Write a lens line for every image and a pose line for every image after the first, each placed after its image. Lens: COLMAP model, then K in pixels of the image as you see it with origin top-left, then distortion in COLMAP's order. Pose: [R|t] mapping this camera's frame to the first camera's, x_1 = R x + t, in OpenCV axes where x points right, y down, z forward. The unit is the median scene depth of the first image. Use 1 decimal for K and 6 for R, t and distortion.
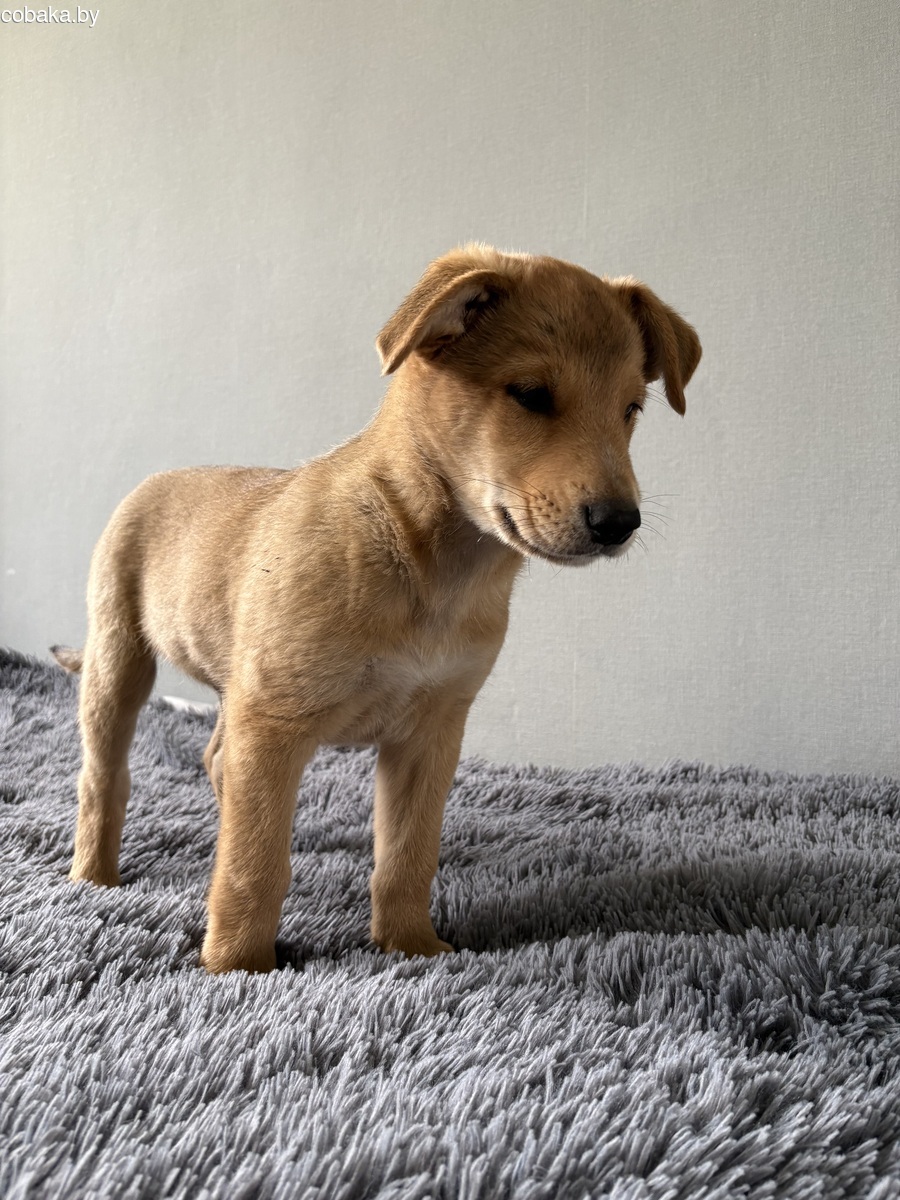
lens RADIAL K [[889.3, 0, 453.6], [0, 889.3, 600.5], [0, 0, 1]] dist [-0.016885, -0.016060]
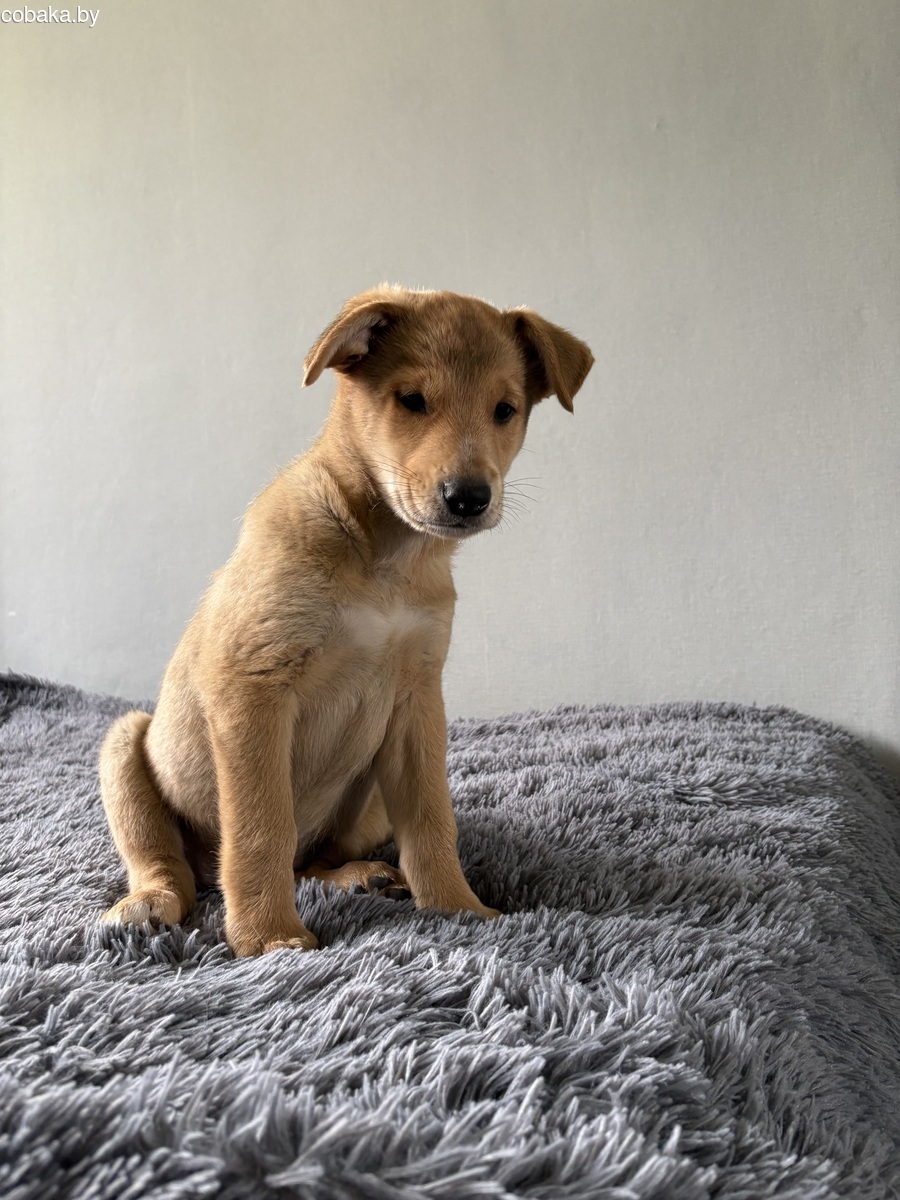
lens RADIAL K [[889.3, 0, 447.7], [0, 889.3, 600.0], [0, 0, 1]] dist [-0.016885, -0.016060]
pose [[0.992898, -0.062574, 0.101181, -0.063628], [0.066444, 0.997164, -0.035338, 0.051022], [-0.098683, 0.041810, 0.994240, -0.412296]]
